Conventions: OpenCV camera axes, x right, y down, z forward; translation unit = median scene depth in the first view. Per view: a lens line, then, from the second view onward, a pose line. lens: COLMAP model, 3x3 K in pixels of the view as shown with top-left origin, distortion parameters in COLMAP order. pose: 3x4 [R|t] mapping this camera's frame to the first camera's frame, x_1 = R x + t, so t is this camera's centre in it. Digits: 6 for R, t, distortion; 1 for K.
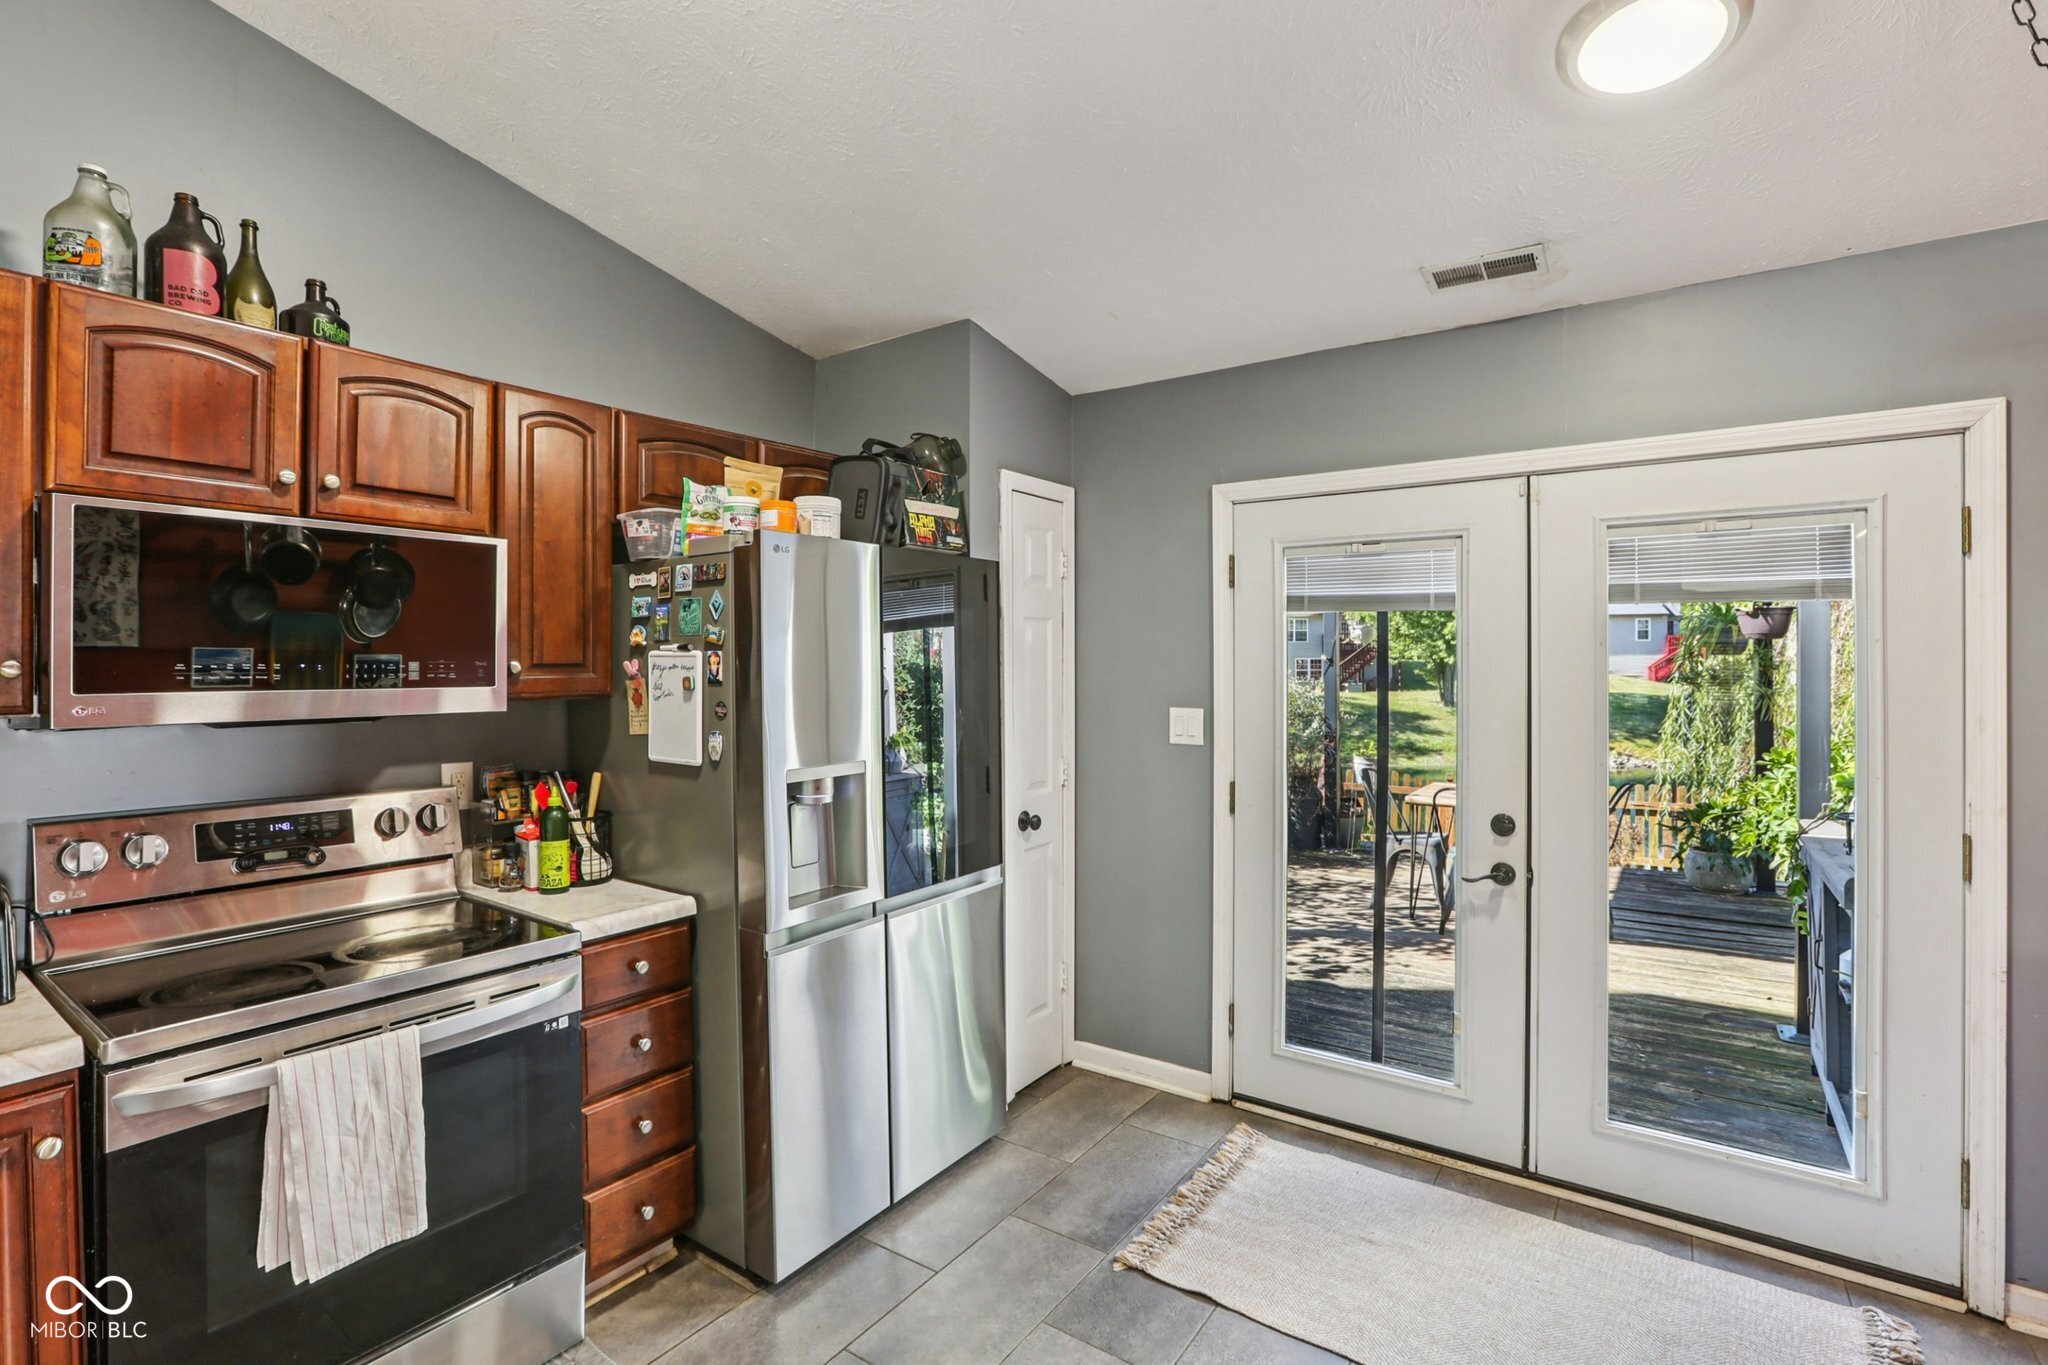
lens RADIAL K [[941.4, 0, 1032.2], [0, 941.4, 656.9], [0, 0, 1]] dist [-0.044966, 0.012361]
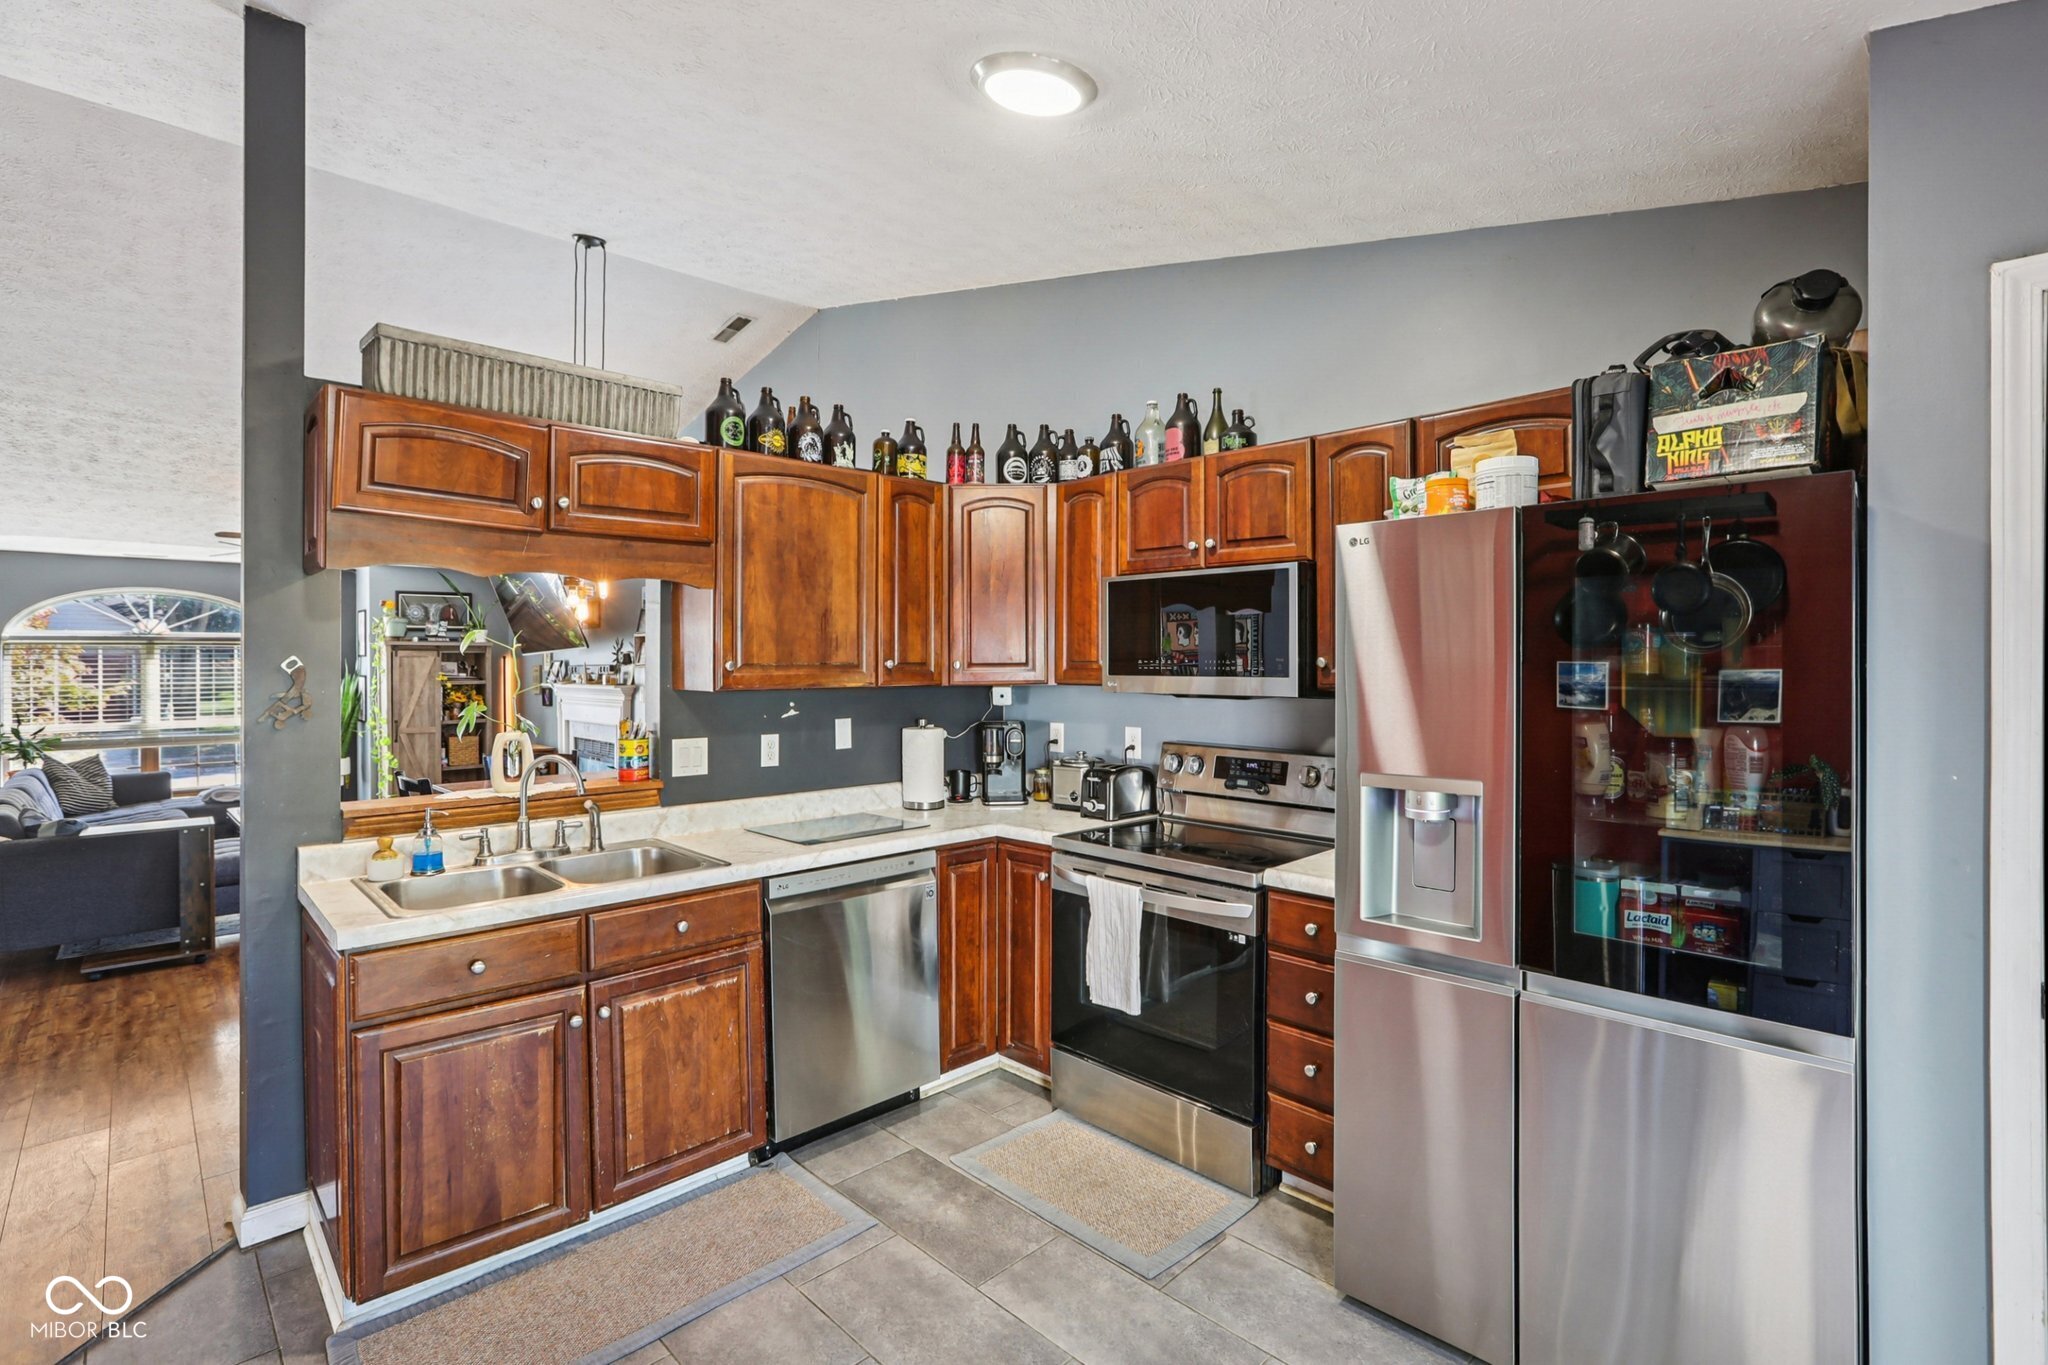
lens RADIAL K [[941.4, 0, 1032.2], [0, 941.4, 656.9], [0, 0, 1]] dist [-0.044966, 0.012361]
pose [[-0.176947, 0.000366, -0.984220, 0.724190], [0.007687, 0.999970, -0.001011, 0.000328], [0.984190, -0.007744, -0.176944, 0.826444]]
